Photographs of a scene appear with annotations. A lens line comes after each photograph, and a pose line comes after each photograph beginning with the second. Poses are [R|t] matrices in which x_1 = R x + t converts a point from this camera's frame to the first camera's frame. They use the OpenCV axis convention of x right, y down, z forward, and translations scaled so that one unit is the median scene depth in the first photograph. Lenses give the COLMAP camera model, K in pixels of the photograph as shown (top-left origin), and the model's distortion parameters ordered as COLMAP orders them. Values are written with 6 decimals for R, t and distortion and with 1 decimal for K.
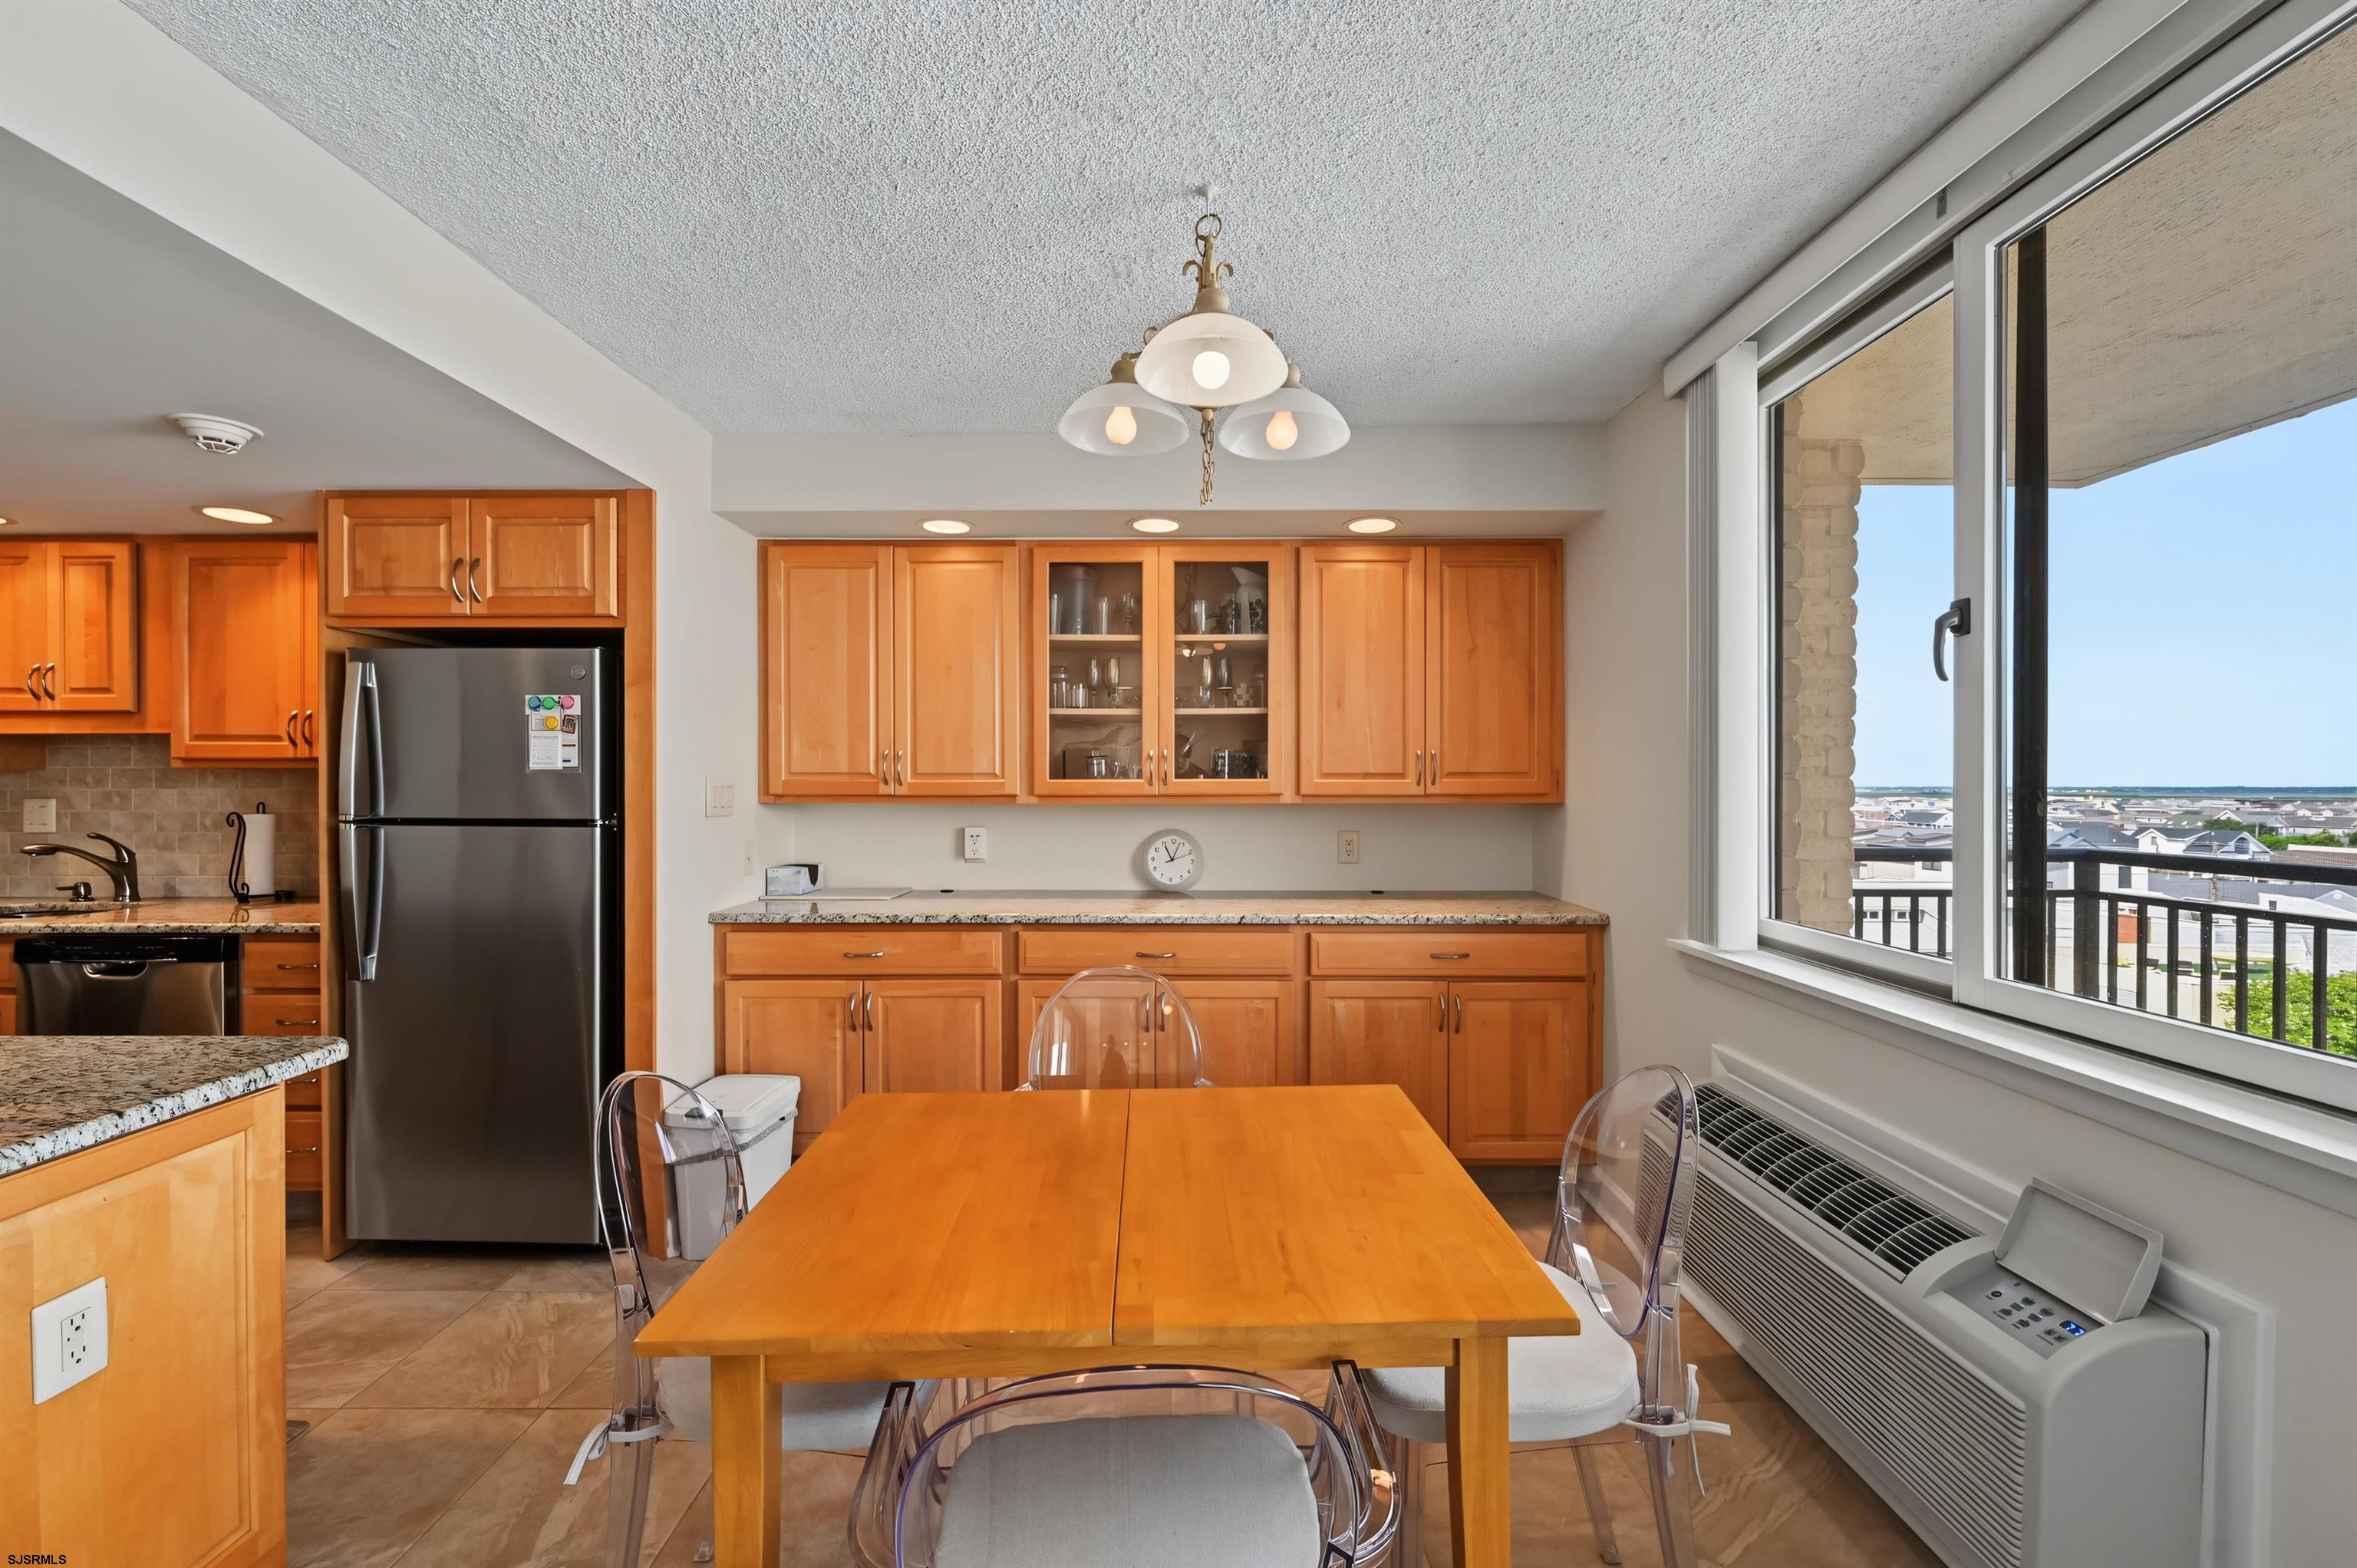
lens RADIAL K [[938.2, 0, 1177.4], [0, 938.2, 789.7], [0, 0, 1]] dist [-0.002668, 0.000861]
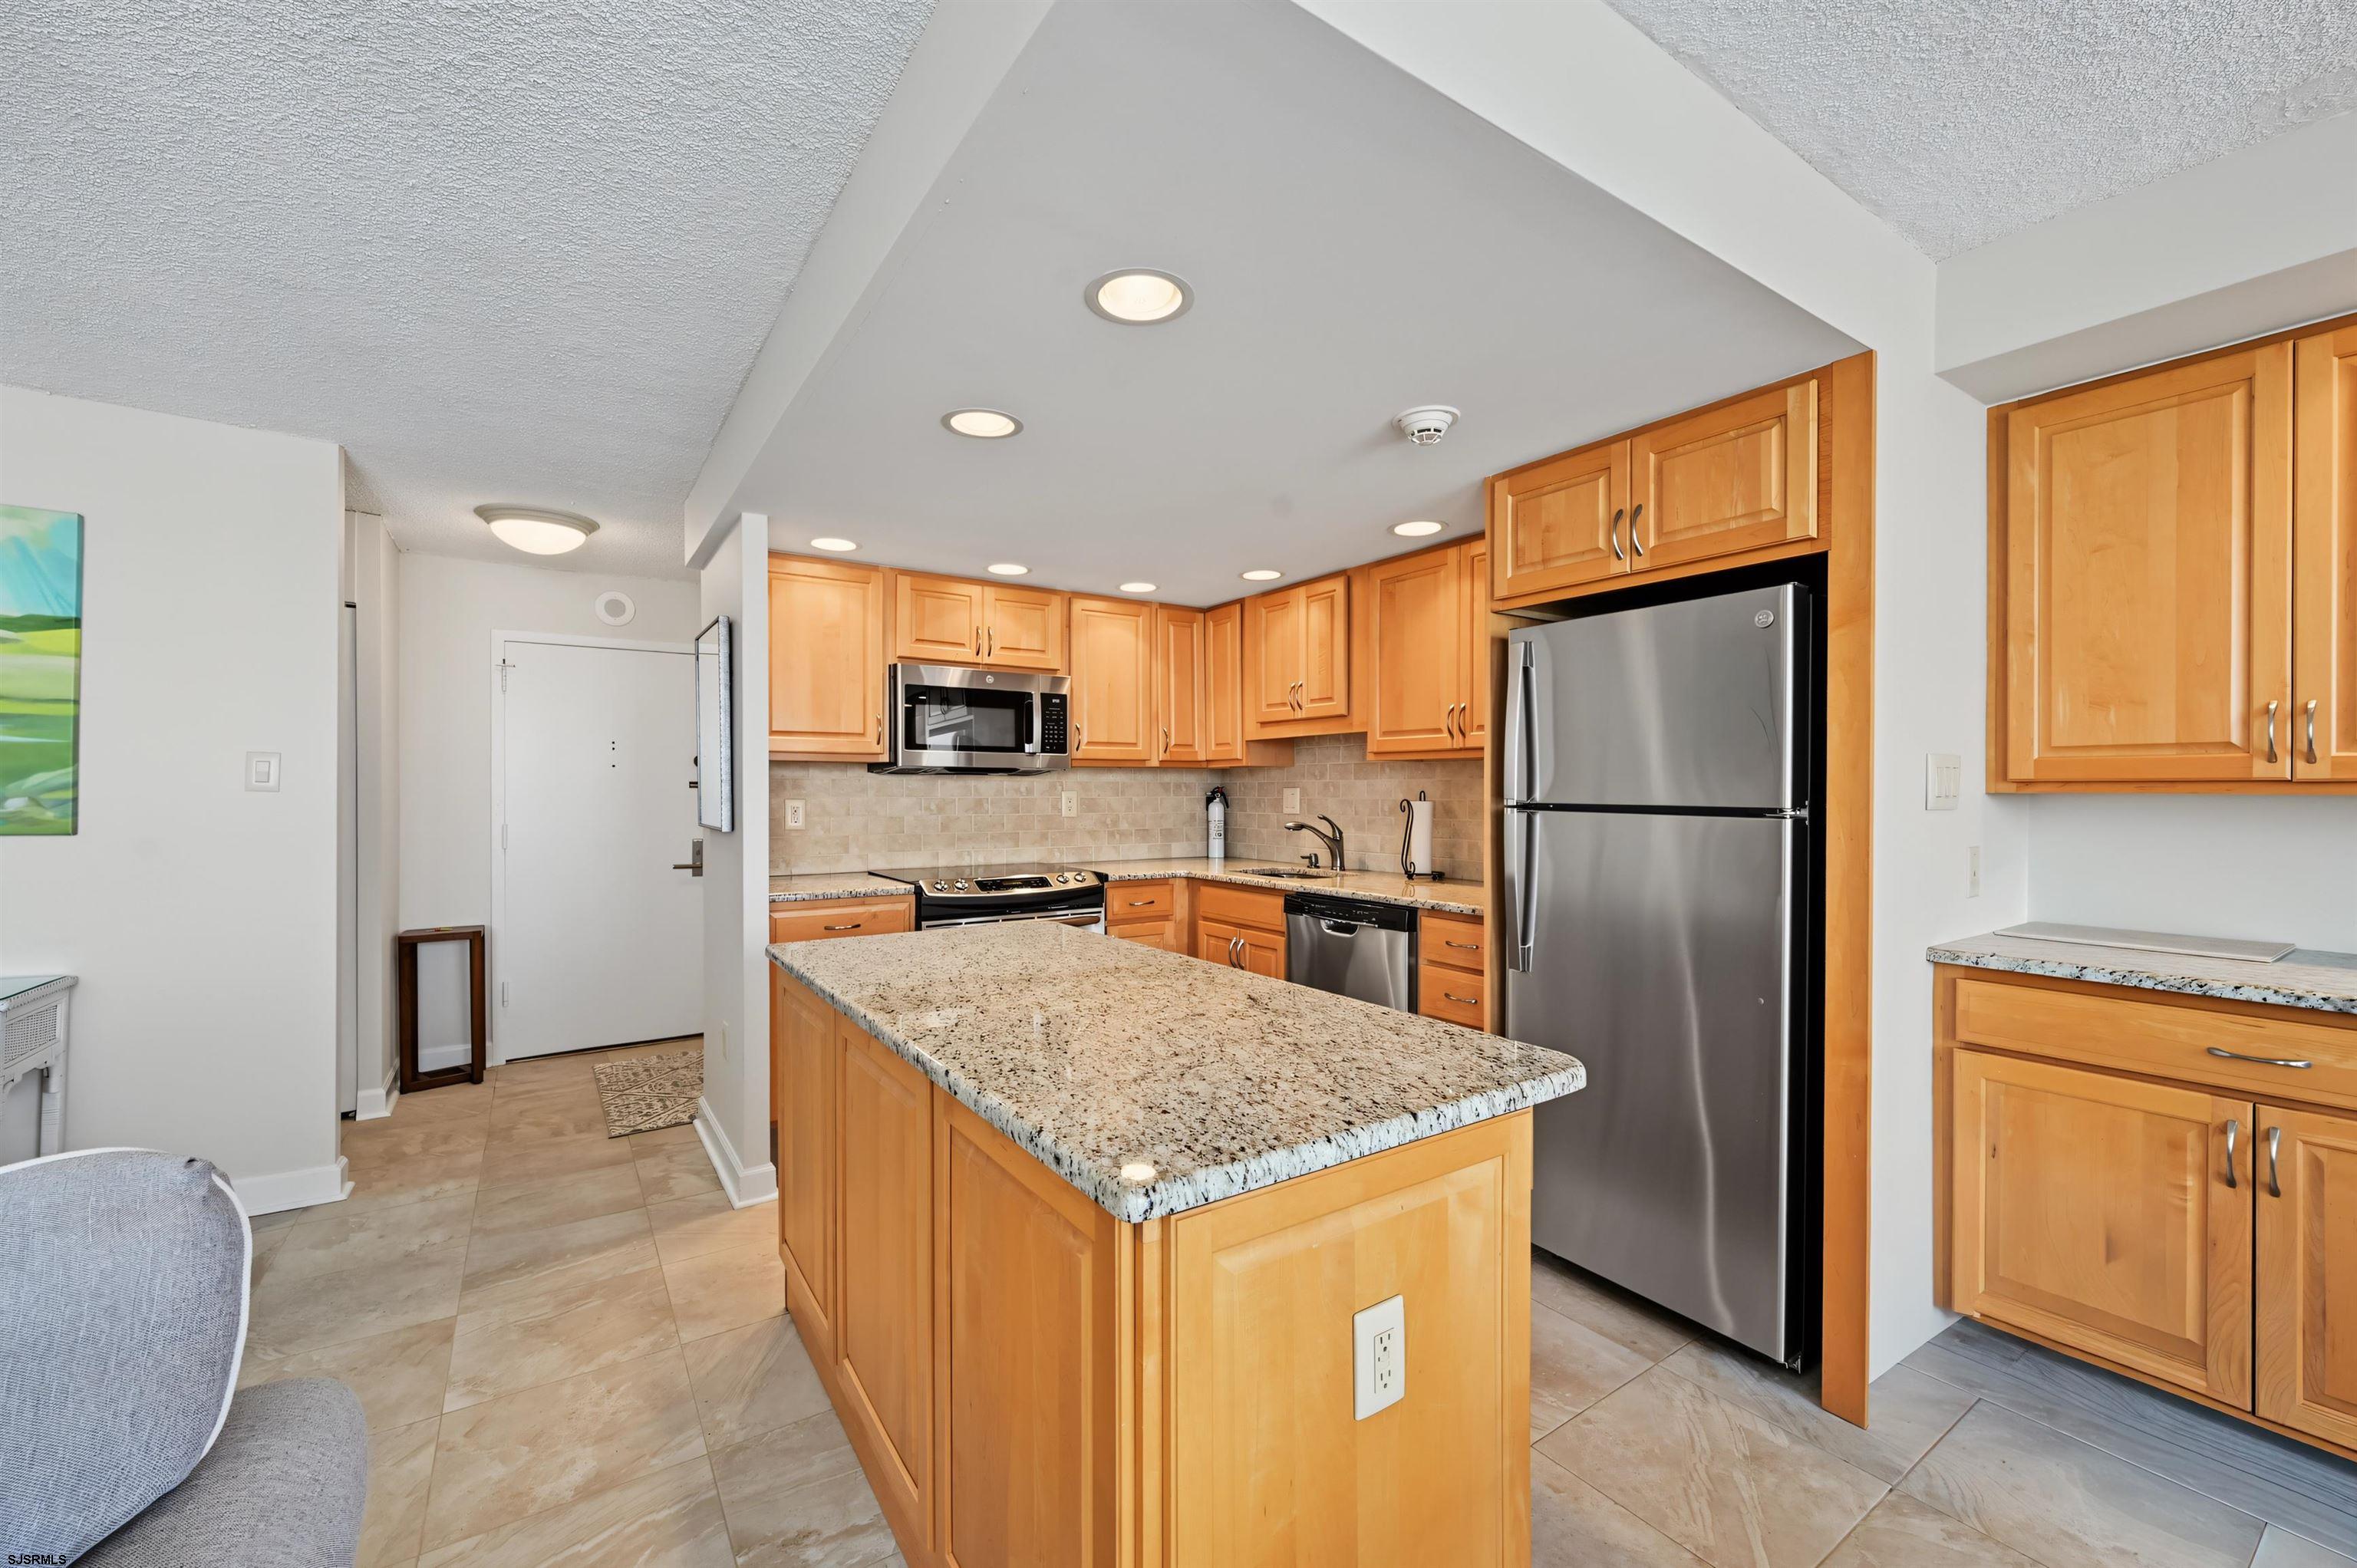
lens RADIAL K [[938.2, 0, 1179.5], [0, 938.2, 800.4], [0, 0, 1]] dist [-0.002668, 0.000861]
pose [[0.560652, 0.009936, -0.827992, -0.232286], [-0.005538, 0.999951, 0.008250, 0.018748], [0.828033, -0.000040, 0.560679, 0.141881]]
